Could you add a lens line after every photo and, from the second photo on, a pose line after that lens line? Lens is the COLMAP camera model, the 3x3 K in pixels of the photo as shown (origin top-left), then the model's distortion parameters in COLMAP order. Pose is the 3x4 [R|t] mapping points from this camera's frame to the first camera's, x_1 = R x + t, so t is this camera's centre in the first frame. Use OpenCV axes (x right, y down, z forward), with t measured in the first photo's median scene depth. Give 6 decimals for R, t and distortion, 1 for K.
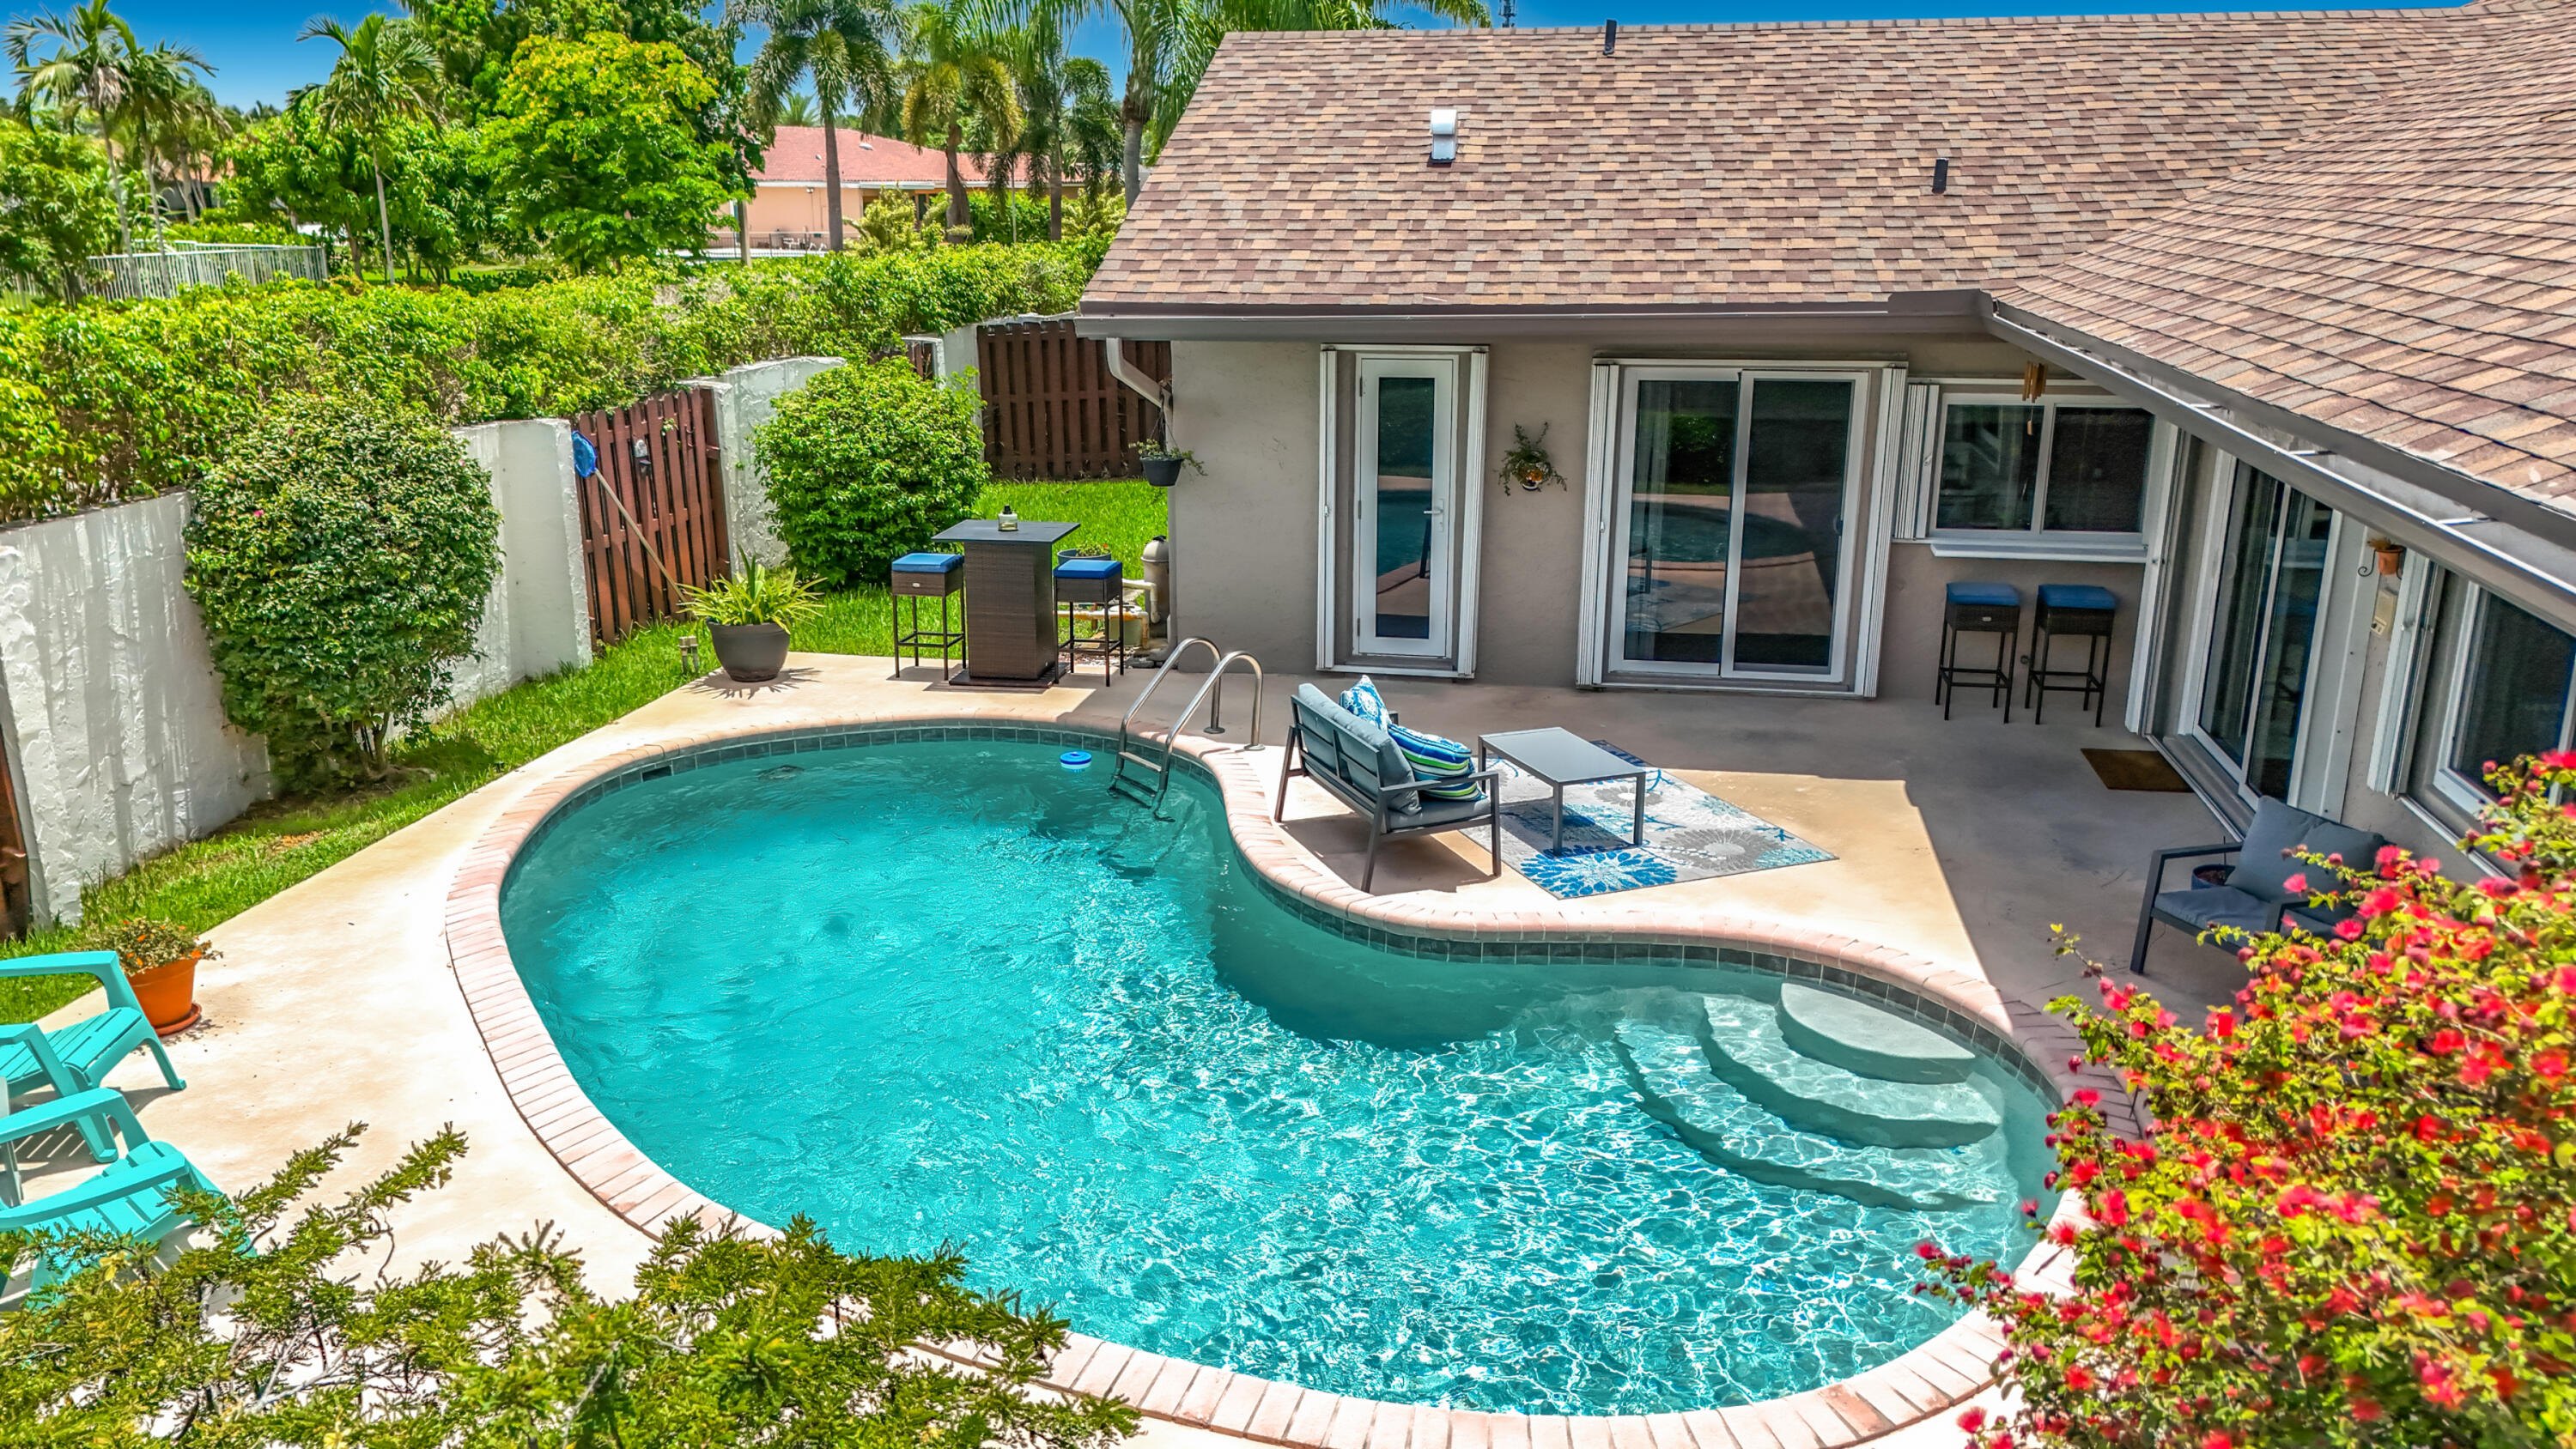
lens RADIAL K [[1914.9, 0, 1288.0], [0, 1914.9, 724.5], [0, 0, 1]] dist [0.051900, -0.035998]
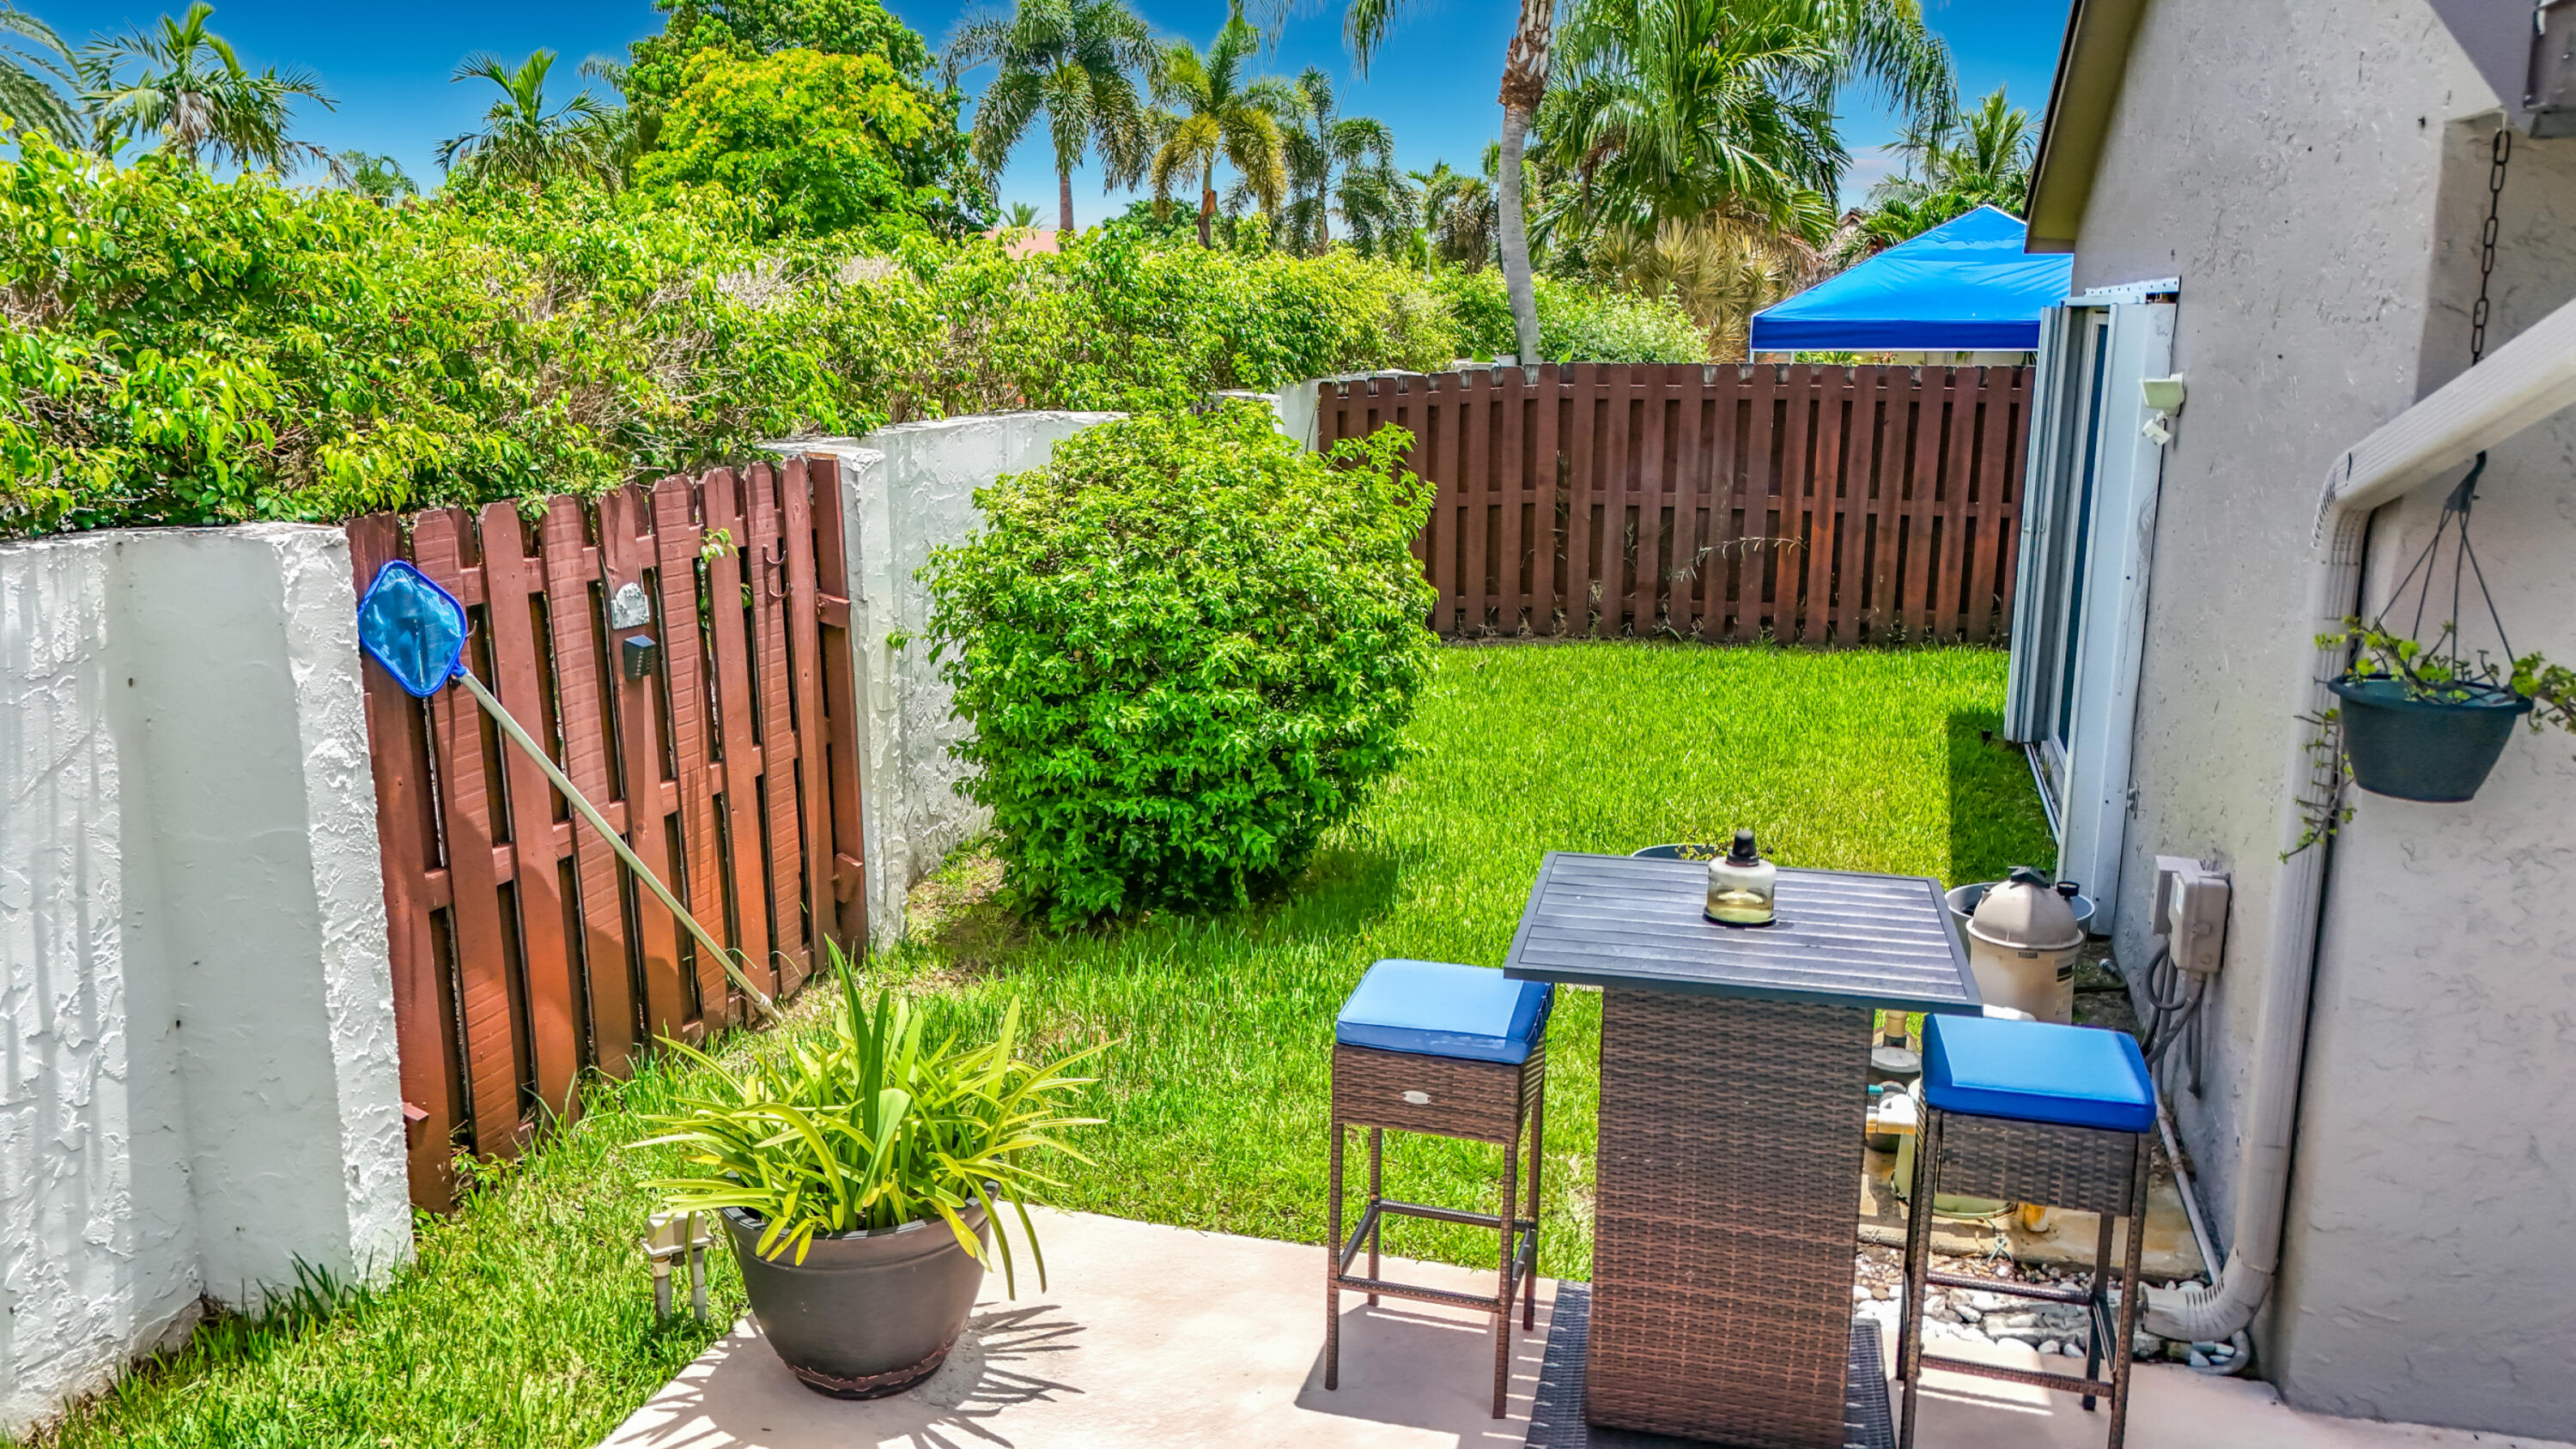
lens RADIAL K [[1914.9, 0, 1288.0], [0, 1914.9, 724.5], [0, 0, 1]] dist [0.051900, -0.035998]
pose [[0.994626, 0.022973, -0.100948, -0.150729], [-0.029094, 0.997799, -0.059587, -0.090708], [0.099357, 0.062203, 0.993106, 0.571591]]
